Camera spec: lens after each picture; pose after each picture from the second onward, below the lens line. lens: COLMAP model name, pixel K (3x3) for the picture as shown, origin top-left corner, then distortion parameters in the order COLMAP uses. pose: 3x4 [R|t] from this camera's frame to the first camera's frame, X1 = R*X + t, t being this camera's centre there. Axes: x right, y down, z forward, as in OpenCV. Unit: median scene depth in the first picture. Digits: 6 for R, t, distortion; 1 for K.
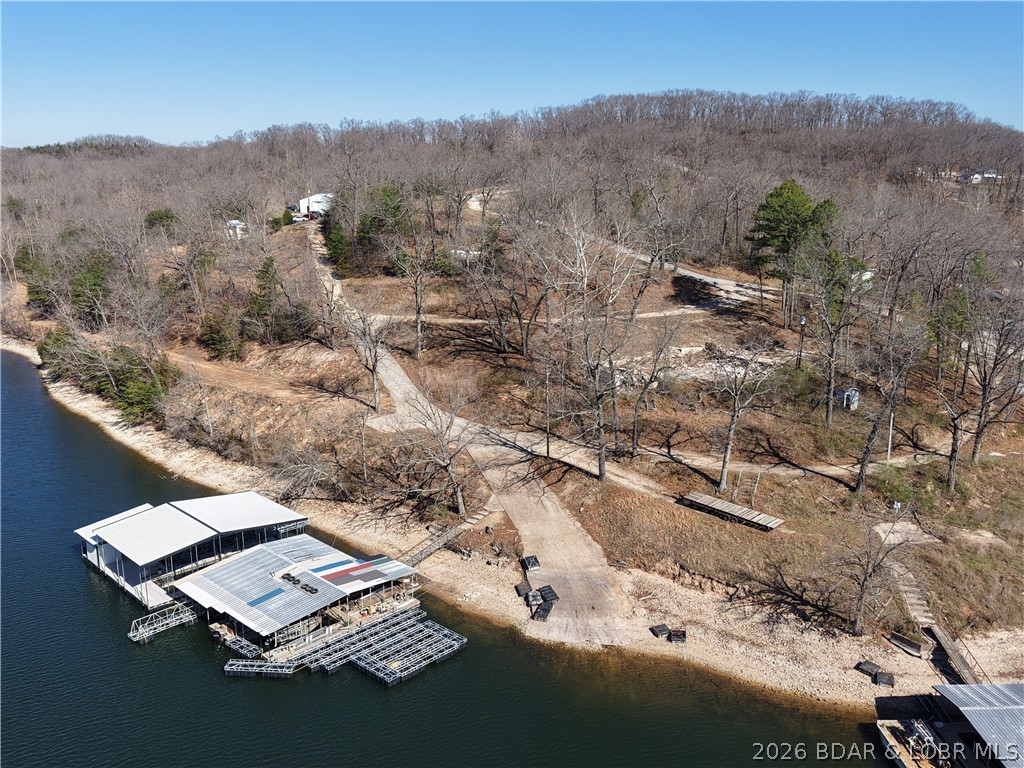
lens RADIAL K [[899.1, 0, 511.3], [0, 899.1, 370.9], [0, 0, 1]] dist [0.079639, -0.161828]
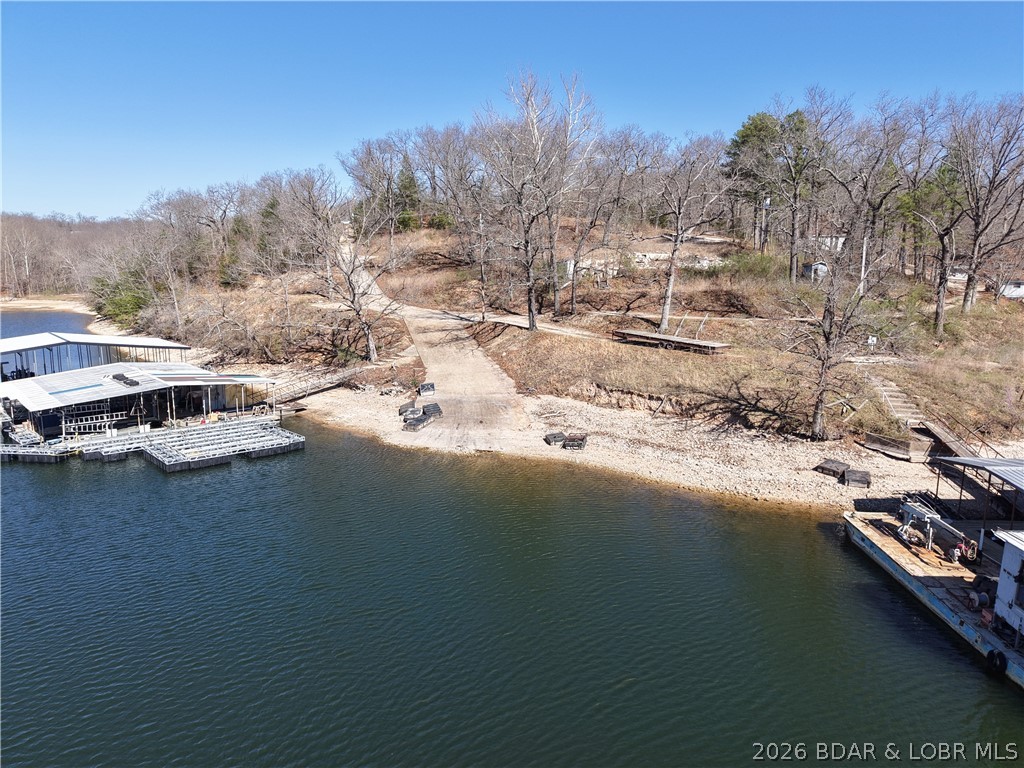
lens RADIAL K [[682.9, 0, 510.8], [0, 682.9, 381.0], [0, 0, 1]] dist [0.056015, -0.072052]
pose [[0.996900, 0.019762, -0.076157, 0.153323], [-0.024294, 0.997959, -0.059053, 0.245908], [0.074835, 0.060720, 0.995346, 0.370622]]
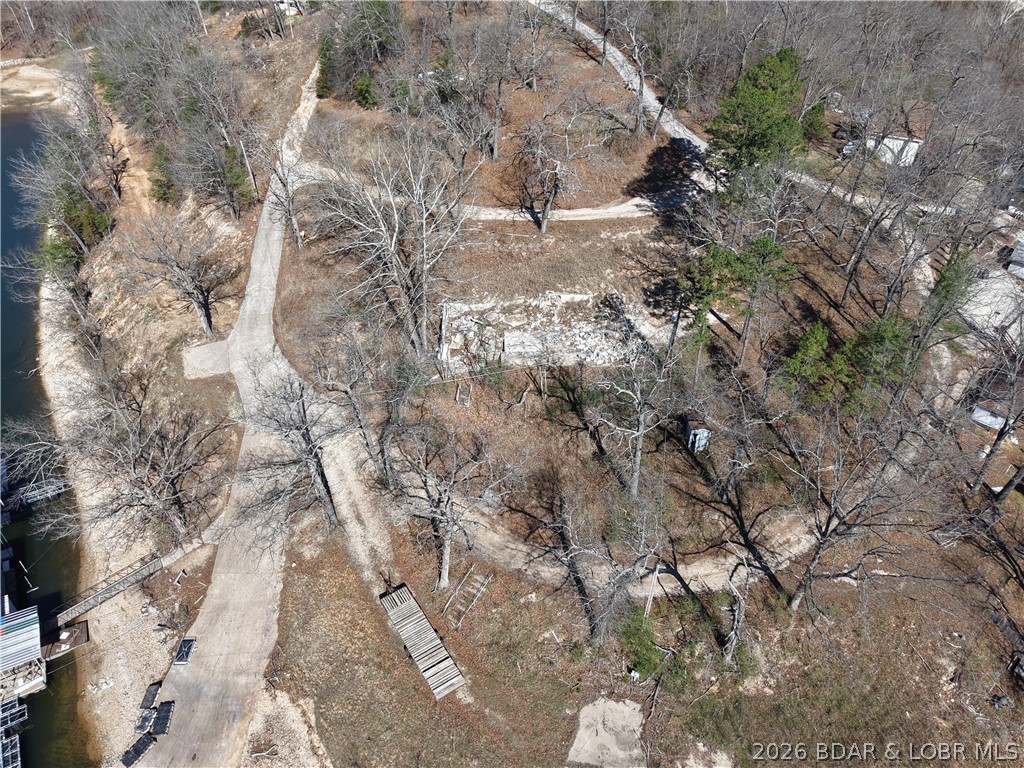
lens RADIAL K [[690.1, 0, 512.0], [0, 690.1, 384.0], [0, 0, 1]] dist [0.019539, -0.018145]
pose [[0.968694, 0.161939, -0.188170, 0.421772], [-0.068375, 0.902678, 0.424850, -0.334141], [0.238657, -0.398683, 0.885491, 0.595511]]
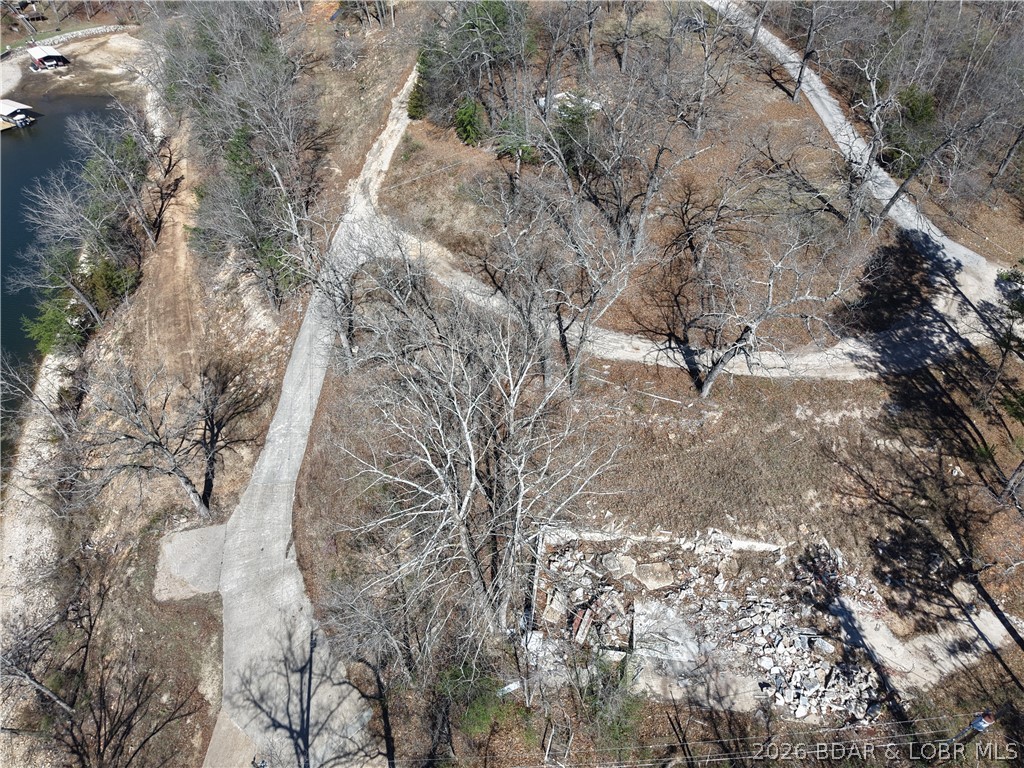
lens RADIAL K [[683.0, 0, 515.1], [0, 683.0, 382.8], [0, 0, 1]] dist [0.016422, -0.014986]
pose [[0.916928, 0.271834, -0.292145, 0.248256], [-0.103169, 0.868691, 0.484491, -0.425157], [0.385485, -0.414103, 0.824573, 1.020108]]
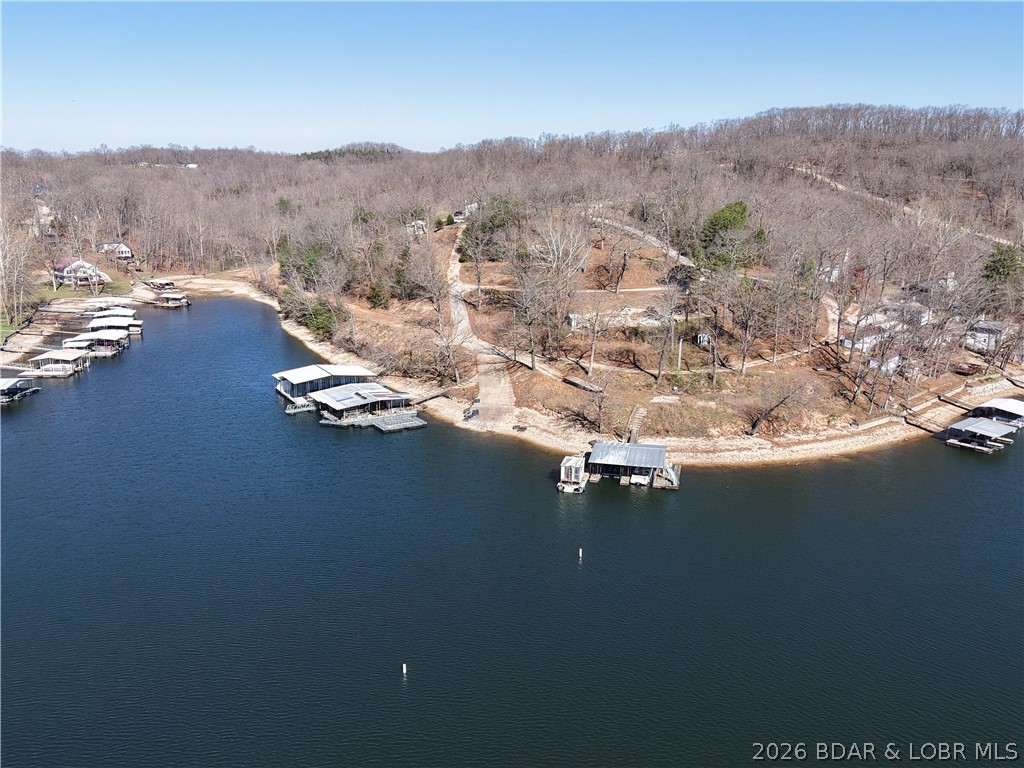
lens RADIAL K [[887.2, 0, 512.0], [0, 887.2, 384.0], [0, 0, 1]] dist [0.196205, -0.585708]
pose [[0.964630, 0.064179, -0.255674, 0.605859], [-0.059520, 0.997890, 0.025928, 0.121033], [0.256799, -0.009794, 0.966415, -0.885221]]
